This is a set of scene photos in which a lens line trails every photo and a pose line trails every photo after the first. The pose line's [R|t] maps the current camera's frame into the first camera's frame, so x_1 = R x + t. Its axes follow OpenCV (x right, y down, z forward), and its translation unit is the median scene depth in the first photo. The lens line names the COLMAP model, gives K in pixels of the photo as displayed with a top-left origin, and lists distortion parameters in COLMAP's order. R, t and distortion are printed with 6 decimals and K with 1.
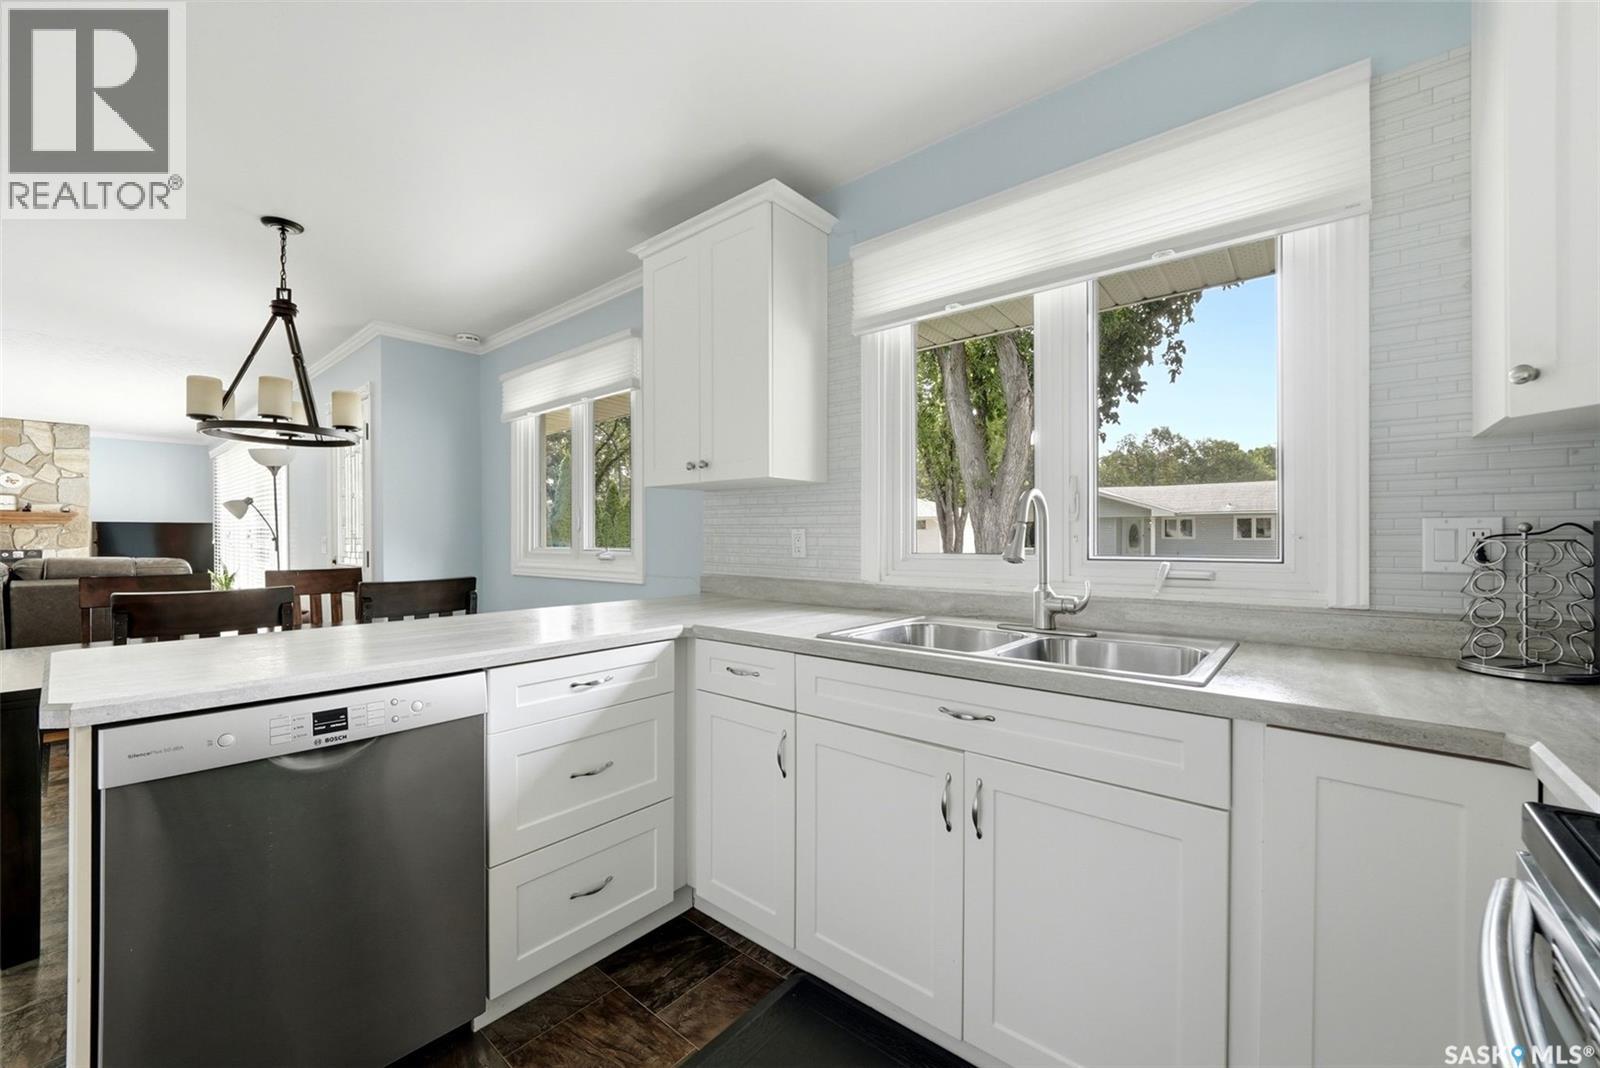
lens RADIAL K [[643.8, 0, 809.0], [0, 643.8, 536.3], [0, 0, 1]] dist [-0.001258, 0.000800]
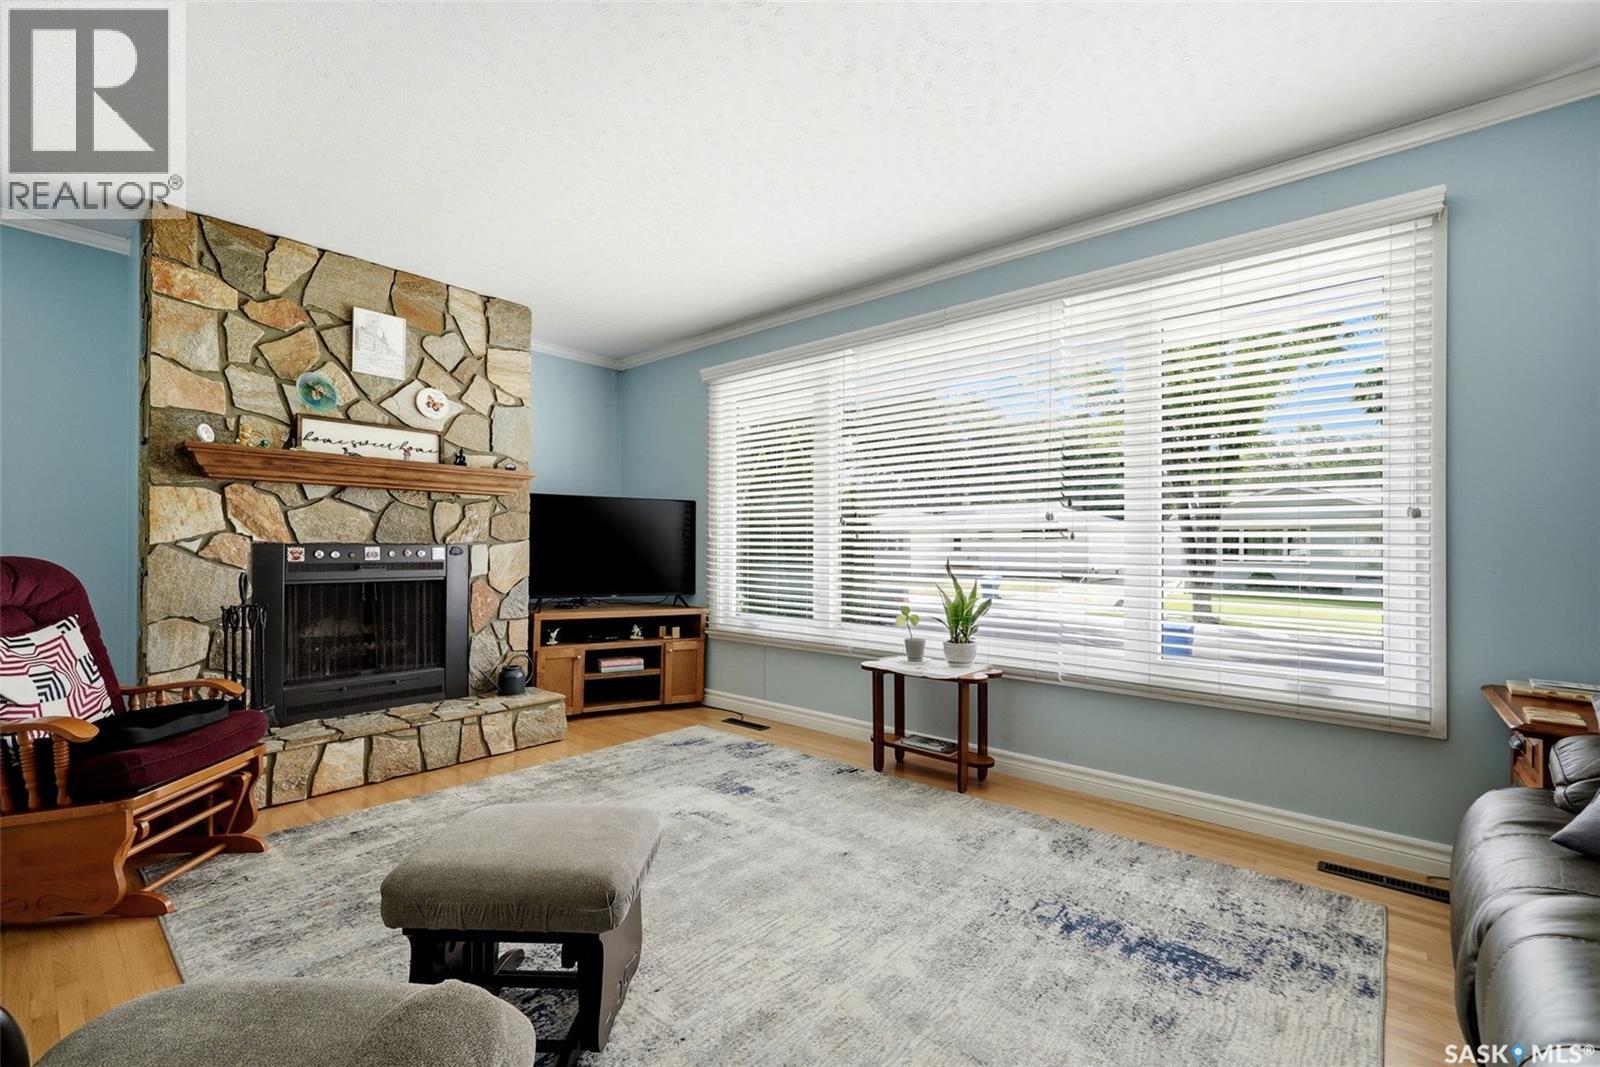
lens RADIAL K [[696.3, 0, 786.2], [0, 696.3, 542.6], [0, 0, 1]] dist [0.008385, -0.000033]
pose [[0.999886, 0.005615, -0.013990, -1.342980], [-0.005756, 0.999933, -0.010084, 0.032963], [0.013933, 0.010163, 0.999851, 0.656929]]
